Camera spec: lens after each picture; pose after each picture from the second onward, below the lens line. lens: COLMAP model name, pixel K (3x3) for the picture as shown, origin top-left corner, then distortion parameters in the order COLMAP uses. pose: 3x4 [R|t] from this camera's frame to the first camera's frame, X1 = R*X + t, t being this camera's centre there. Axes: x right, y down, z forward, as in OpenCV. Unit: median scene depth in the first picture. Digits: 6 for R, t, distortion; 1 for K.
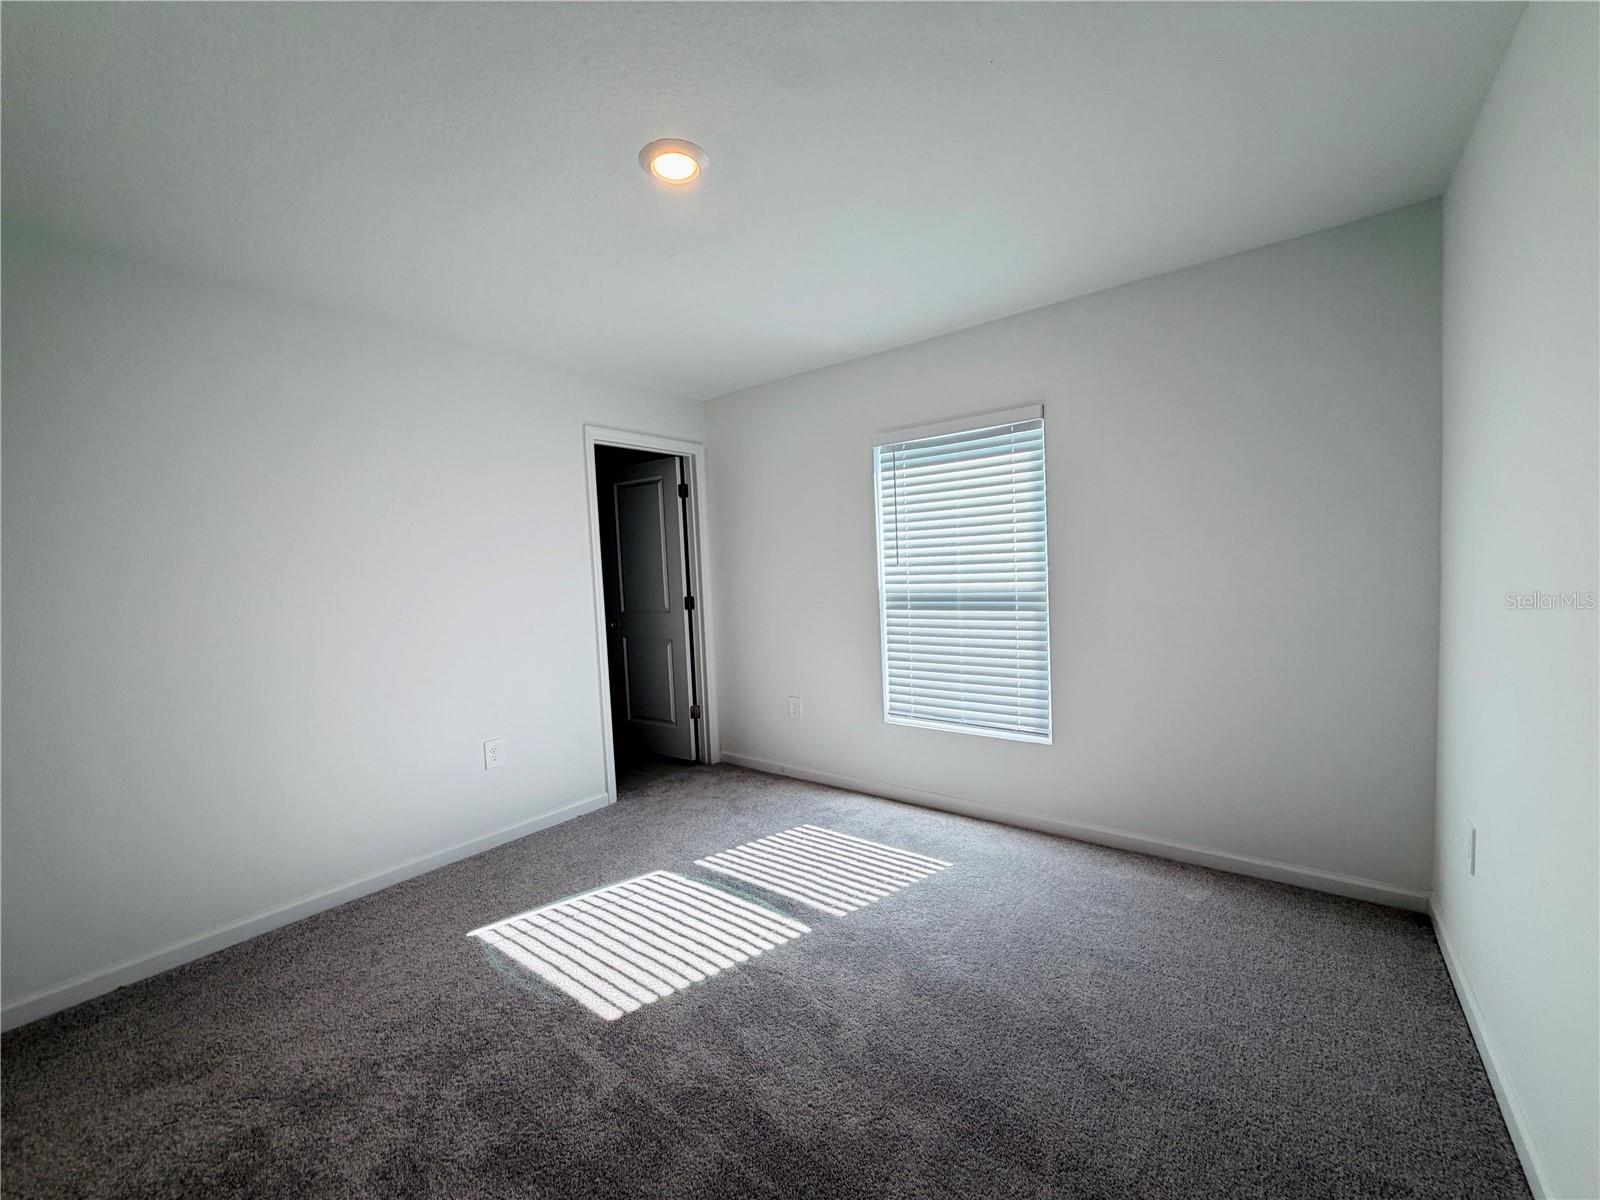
lens RADIAL K [[629.8, 0, 794.3], [0, 629.8, 598.8], [0, 0, 1]] dist [-0.000650, -0.000606]
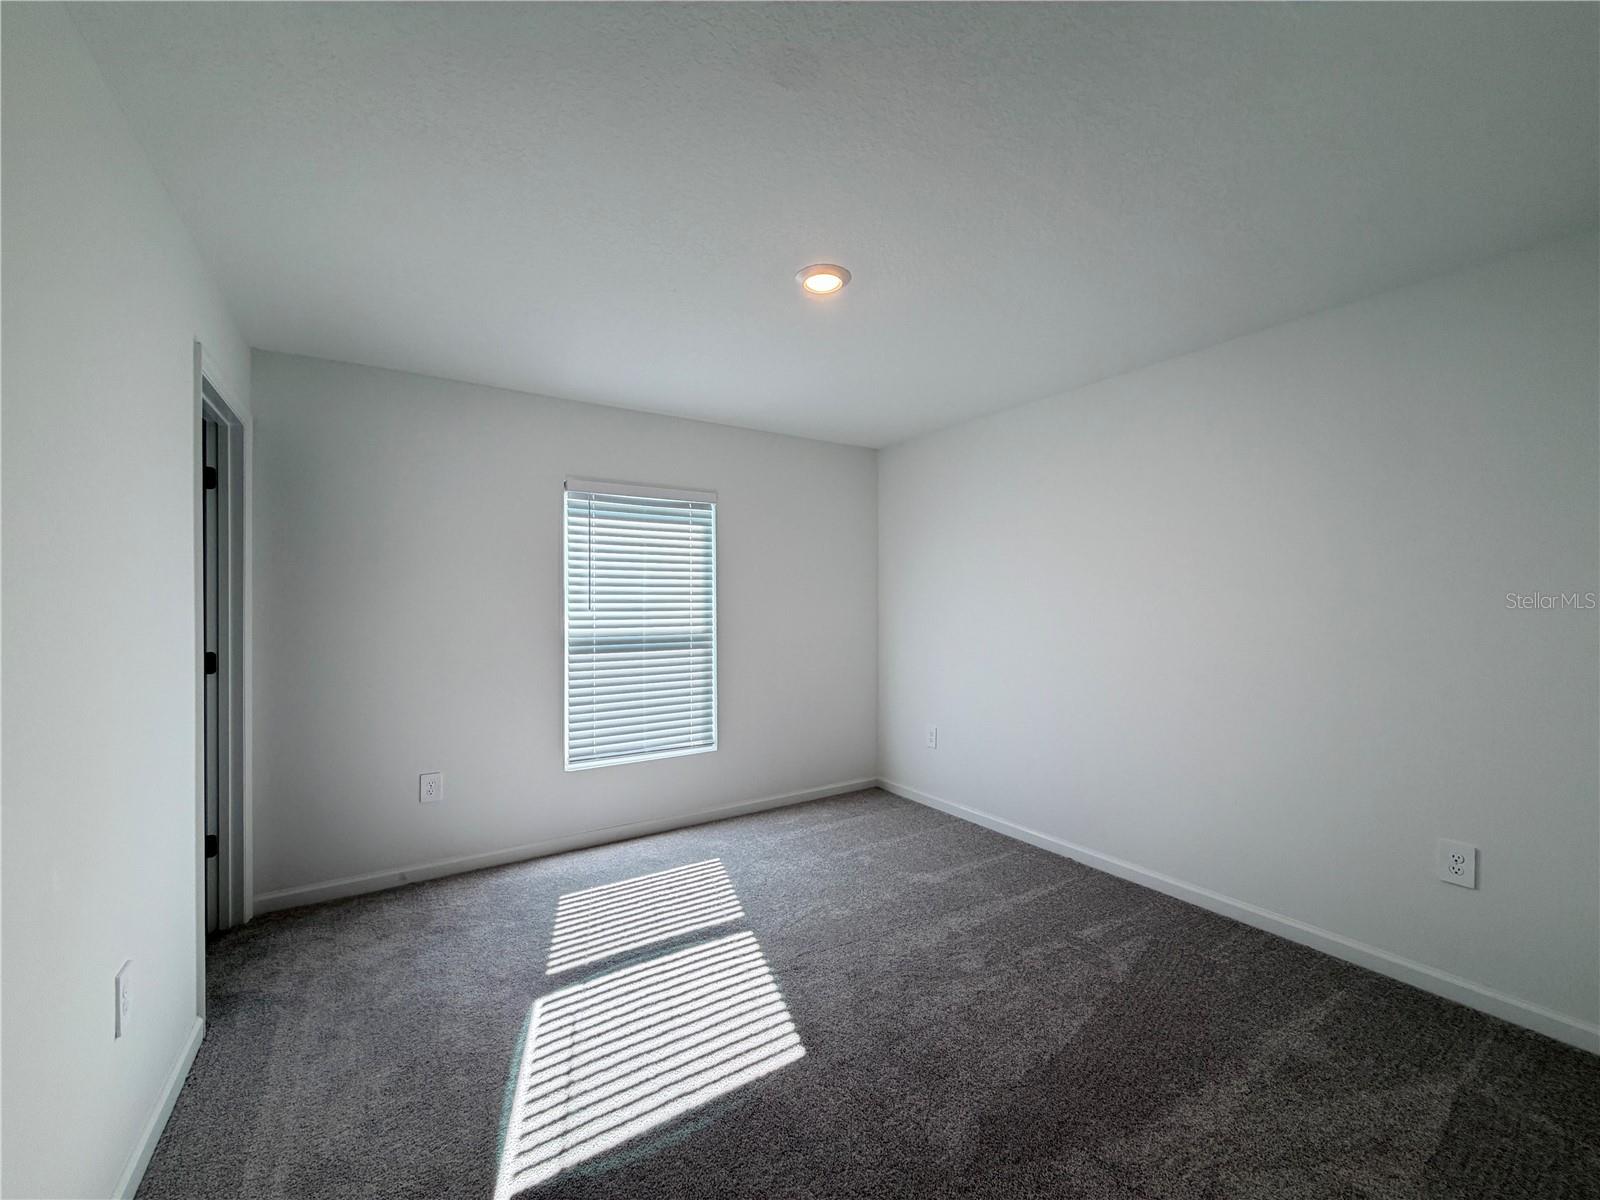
lens RADIAL K [[629.8, 0, 794.3], [0, 629.8, 598.8], [0, 0, 1]] dist [-0.000650, -0.000606]
pose [[0.340739, 0.043719, 0.939141, -0.762714], [0.035459, 0.997610, -0.059306, 0.000900], [-0.939489, 0.053508, 0.338375, 0.379854]]
